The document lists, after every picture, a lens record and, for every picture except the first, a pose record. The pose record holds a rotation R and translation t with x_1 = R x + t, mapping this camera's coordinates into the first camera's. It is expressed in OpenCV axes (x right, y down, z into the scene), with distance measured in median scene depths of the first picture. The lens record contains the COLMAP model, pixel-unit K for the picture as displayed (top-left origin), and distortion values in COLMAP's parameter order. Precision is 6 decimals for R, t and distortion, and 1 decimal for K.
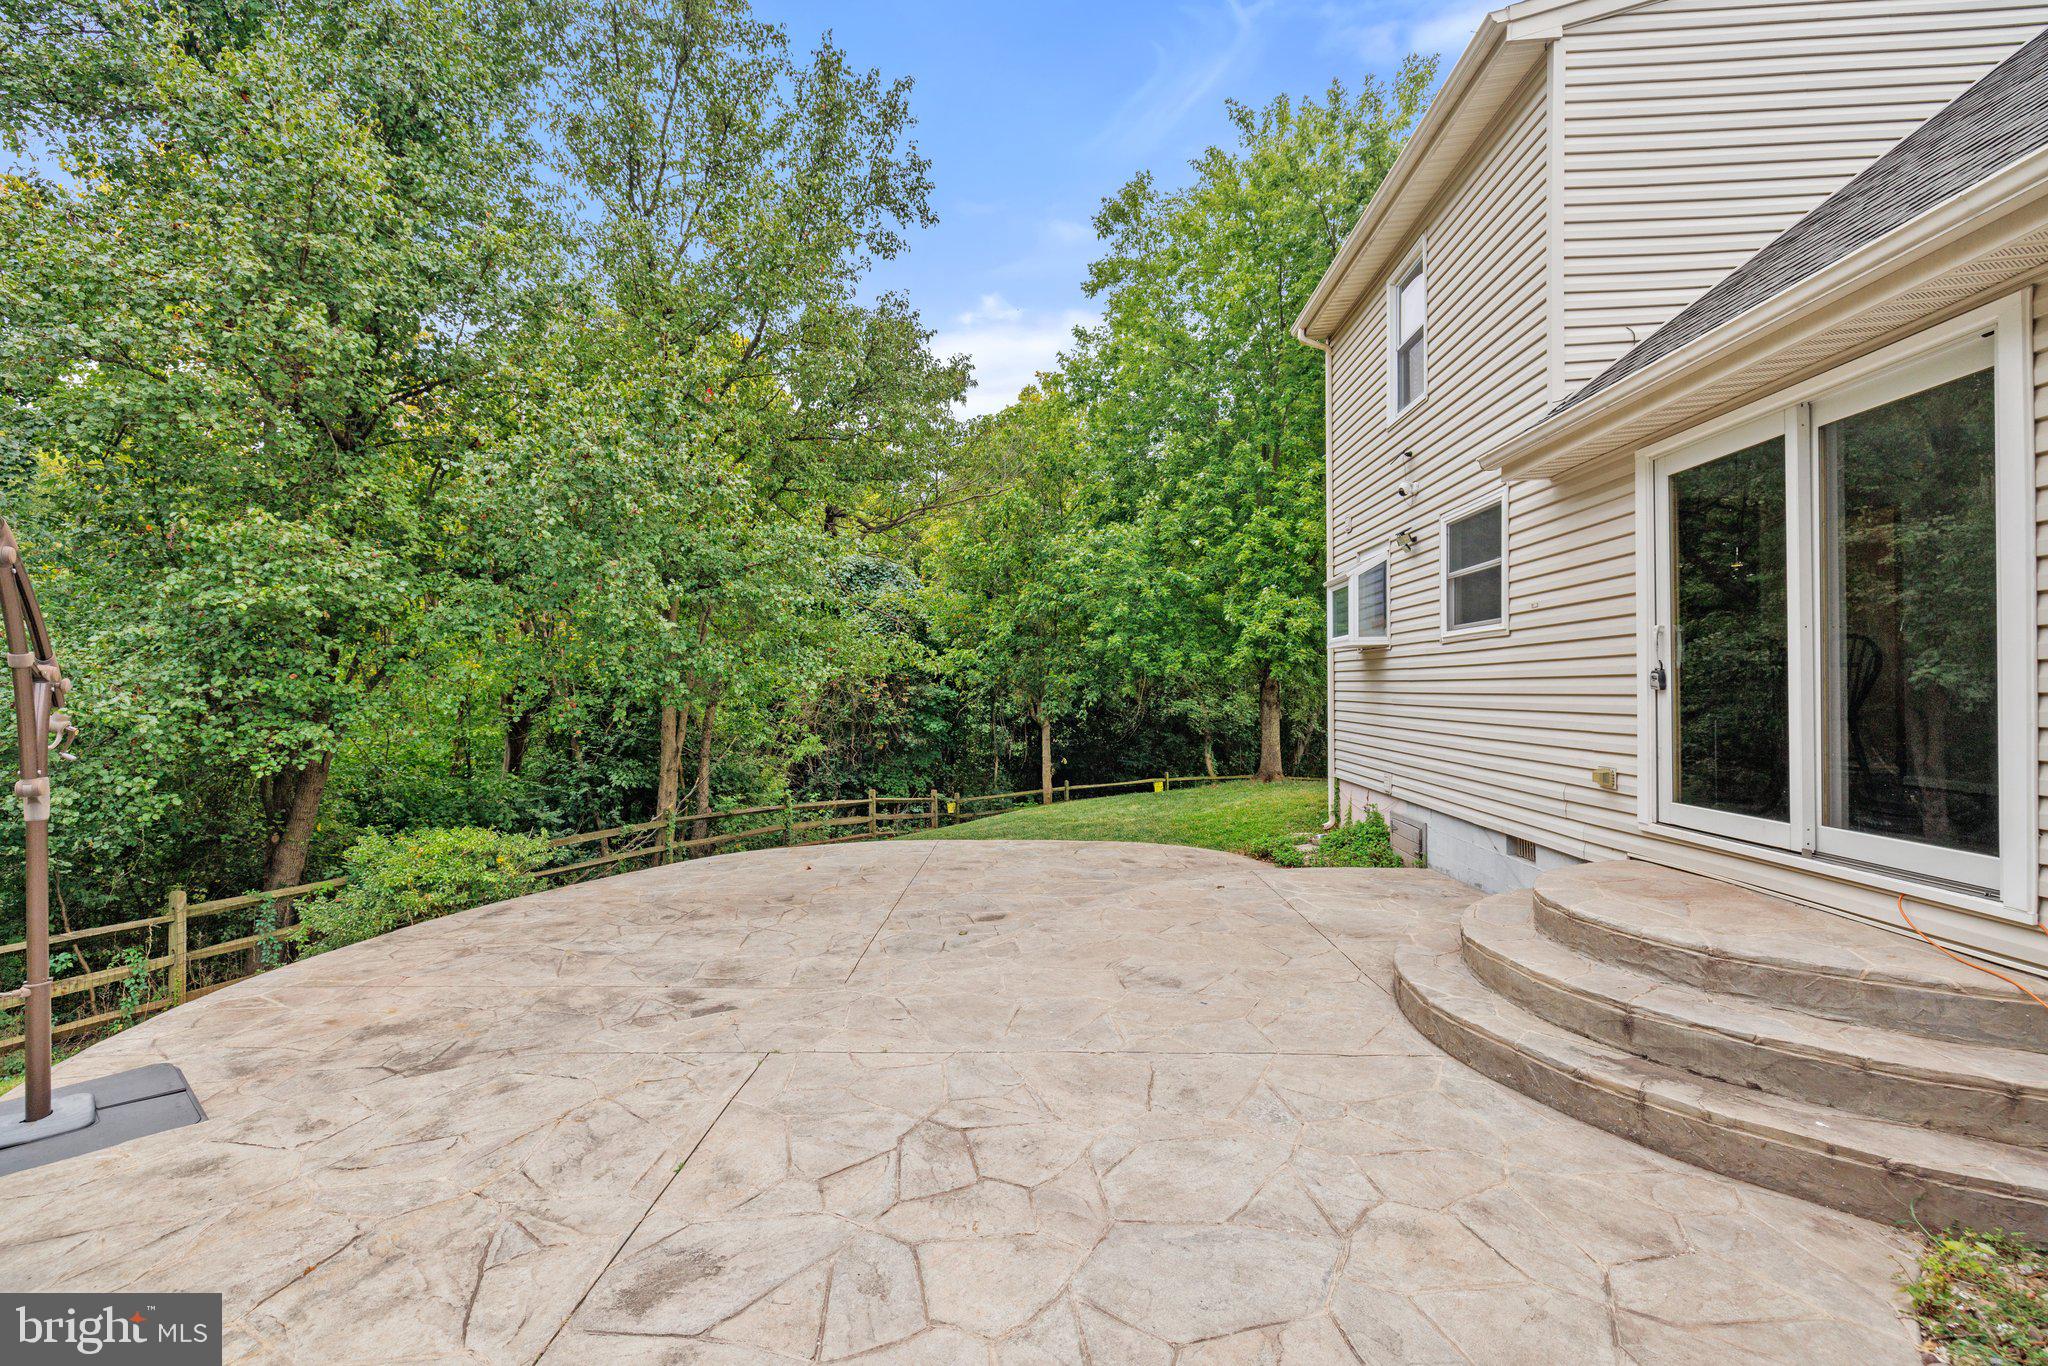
lens RADIAL K [[862.2, 0, 1024.0], [0, 862.2, 683.0], [0, 0, 1]] dist [0.023094, -0.000080]
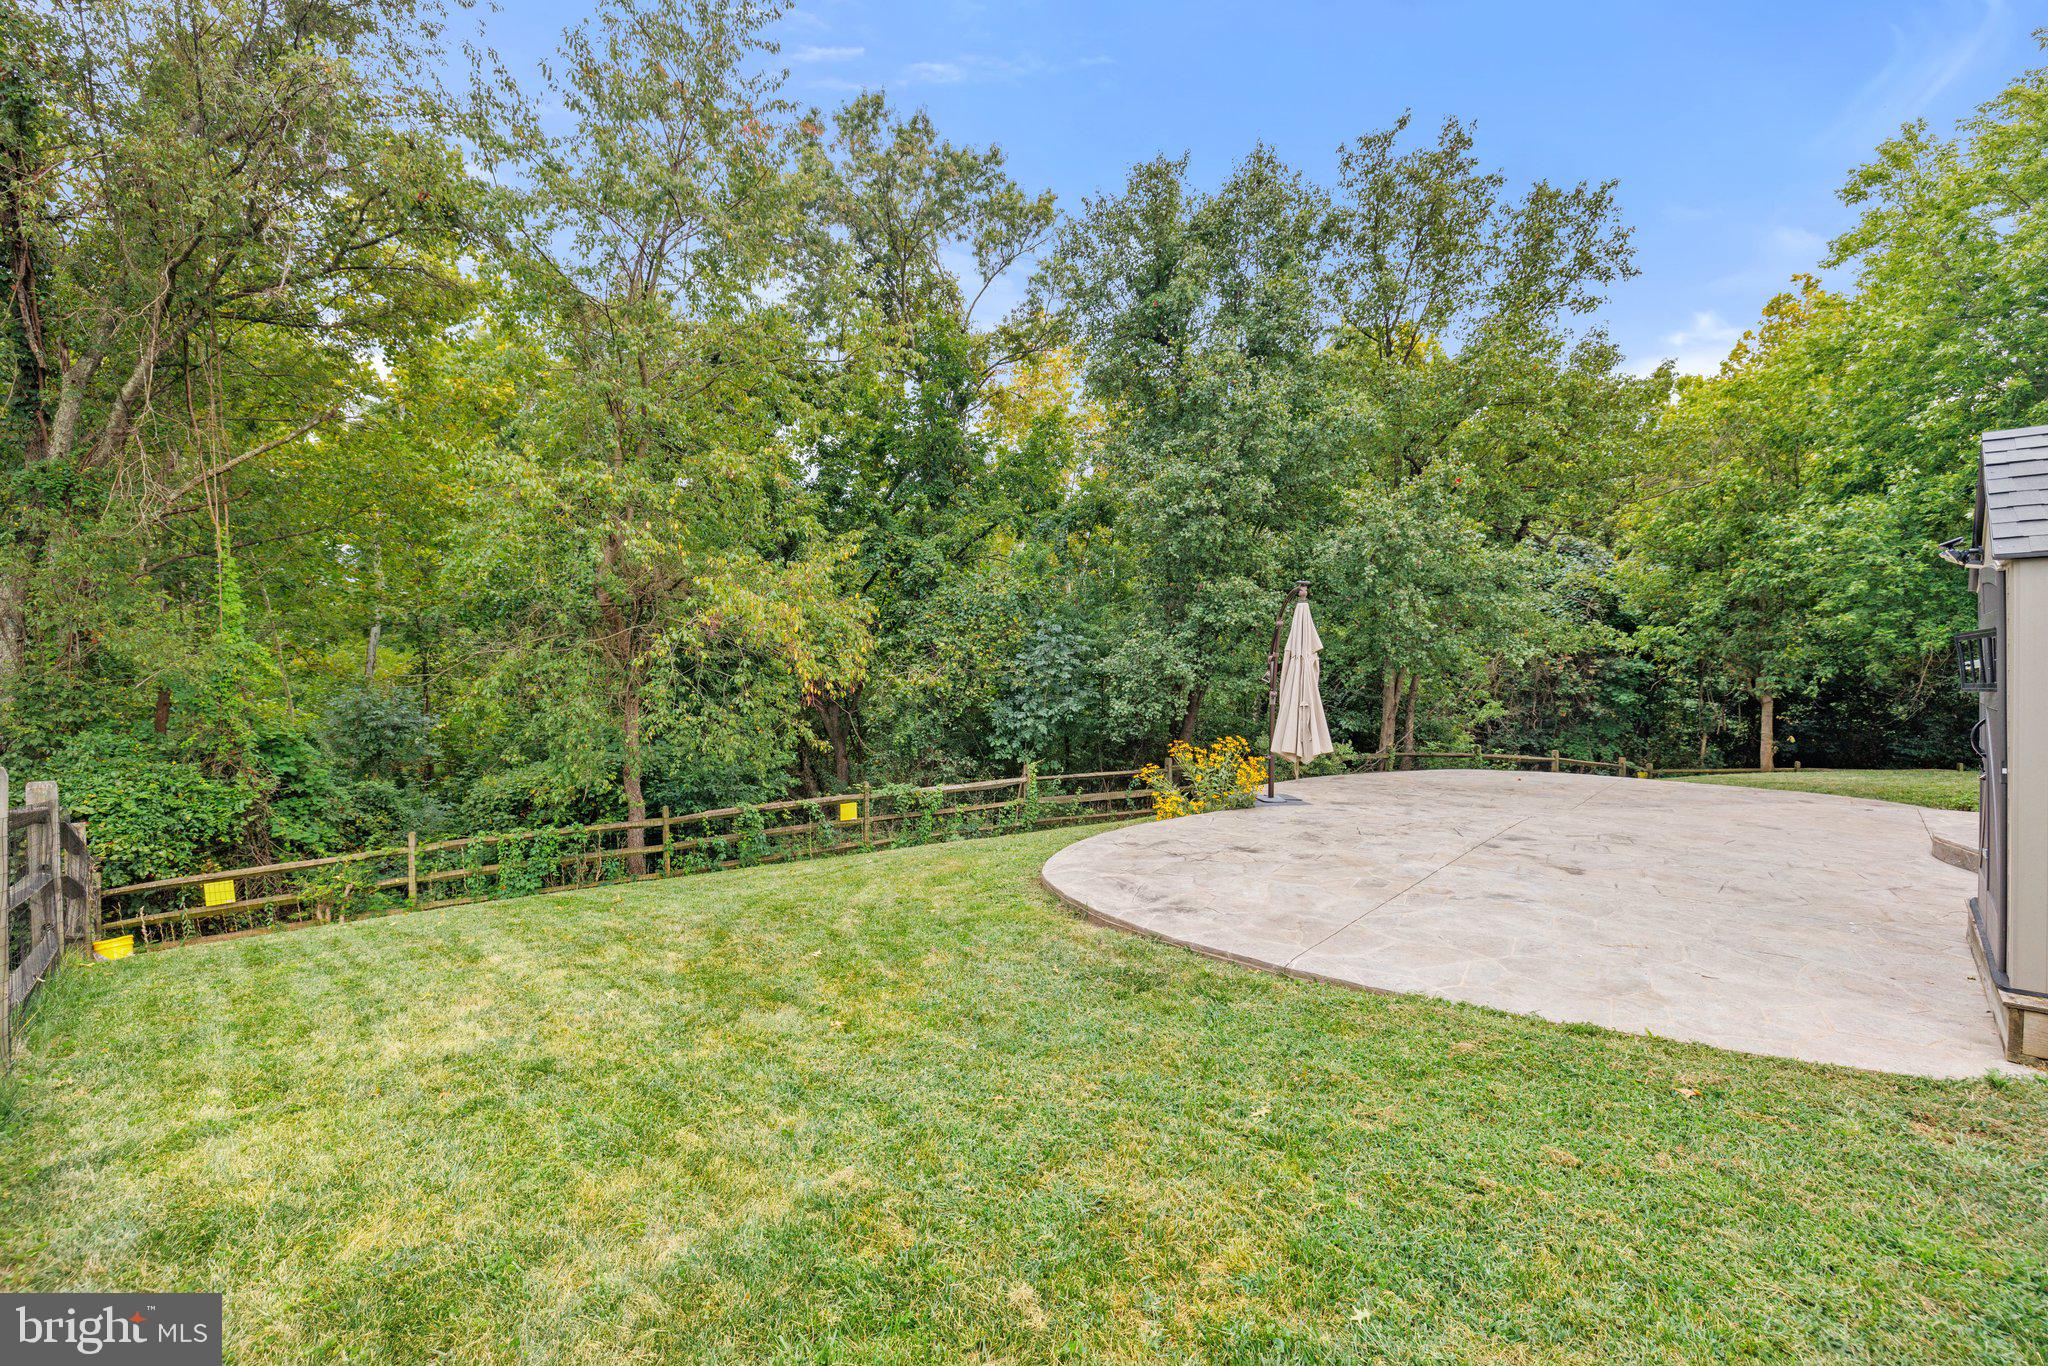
lens RADIAL K [[858.3, 0, 976.6], [0, 858.3, 681.9], [0, 0, 1]] dist [-0.000915, -0.000052]
pose [[0.729442, 0.027234, -0.683500, 0.062706], [-0.002570, 0.999309, 0.037074, -0.010977], [0.684037, -0.025287, 0.729008, -0.560424]]
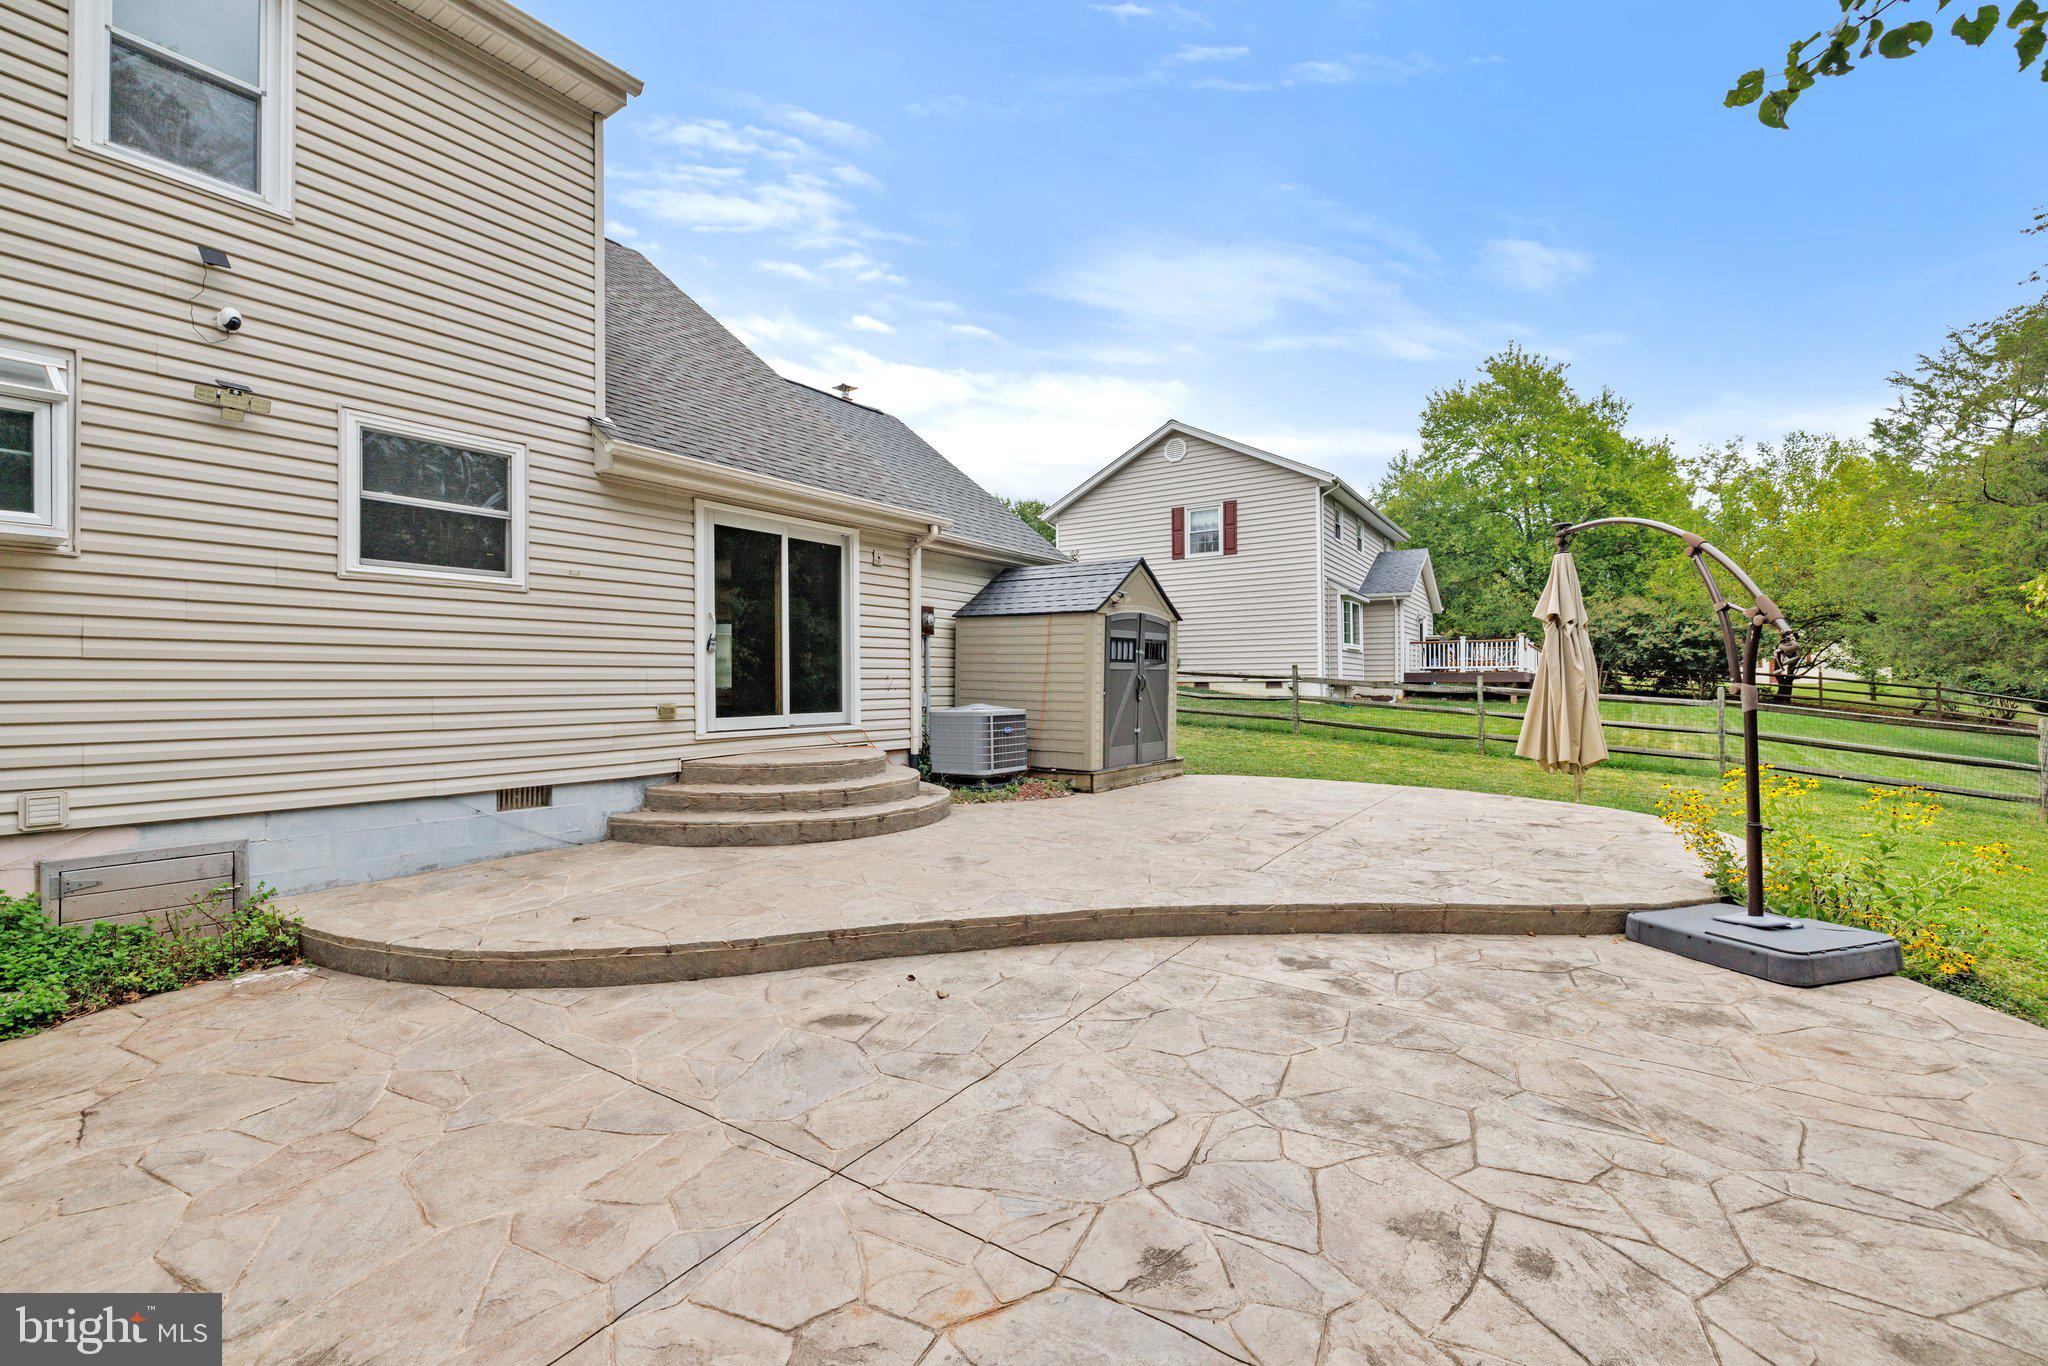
lens RADIAL K [[806.8, 0, 1008.0], [0, 806.8, 682.6], [0, 0, 1]] dist [-0.002358, -0.000210]
pose [[-0.821504, 0.006936, 0.570160, -0.227023], [0.002847, 0.999963, -0.008061, 0.030553], [-0.570195, -0.004999, -0.821494, 0.730754]]
